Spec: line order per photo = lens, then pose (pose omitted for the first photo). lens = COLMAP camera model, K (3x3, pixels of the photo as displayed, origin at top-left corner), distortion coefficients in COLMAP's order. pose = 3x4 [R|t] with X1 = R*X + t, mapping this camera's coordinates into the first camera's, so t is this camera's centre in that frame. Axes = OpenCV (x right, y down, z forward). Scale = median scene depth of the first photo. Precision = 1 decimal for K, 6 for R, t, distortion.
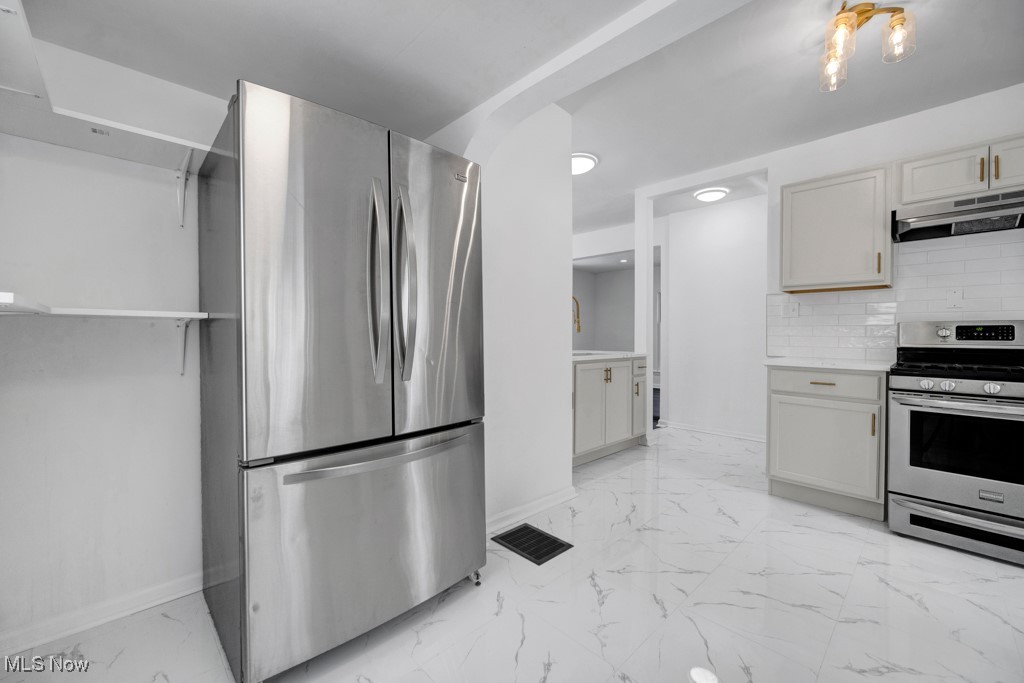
lens RADIAL K [[415.8, 0, 514.0], [0, 415.8, 334.4], [0, 0, 1]] dist [-0.001798, -0.000012]
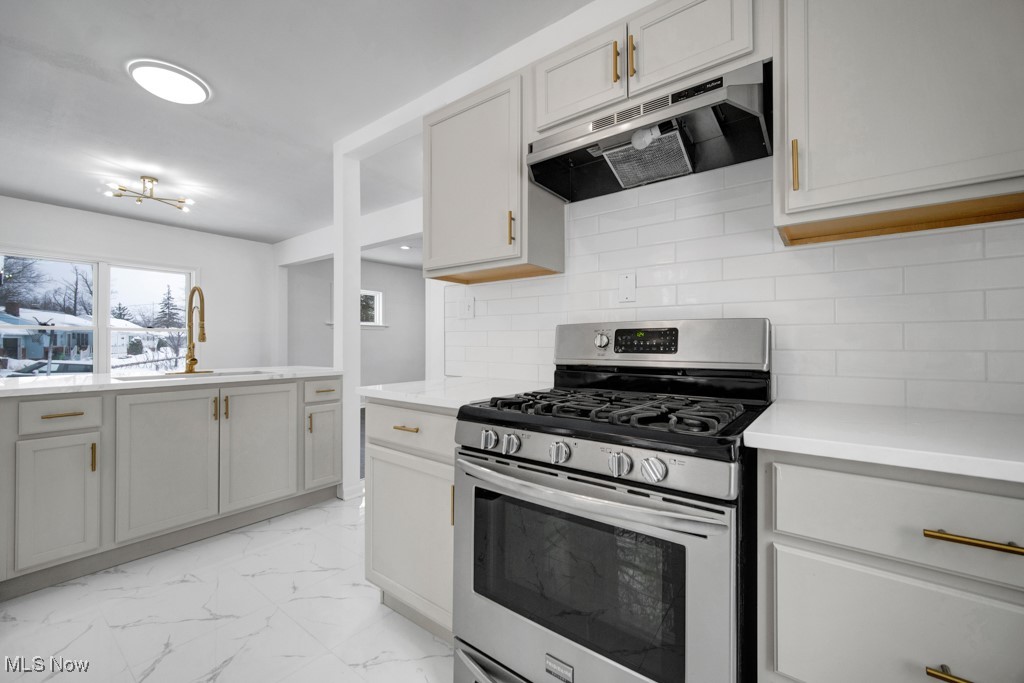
lens RADIAL K [[415.8, 0, 509.9], [0, 415.8, 342.2], [0, 0, 1]] dist [-0.001798, -0.000012]
pose [[0.987935, -0.005918, 0.154757, 0.793081], [0.005915, 0.999982, 0.000478, -0.002712], [-0.154757, 0.000444, 0.987952, 0.397023]]
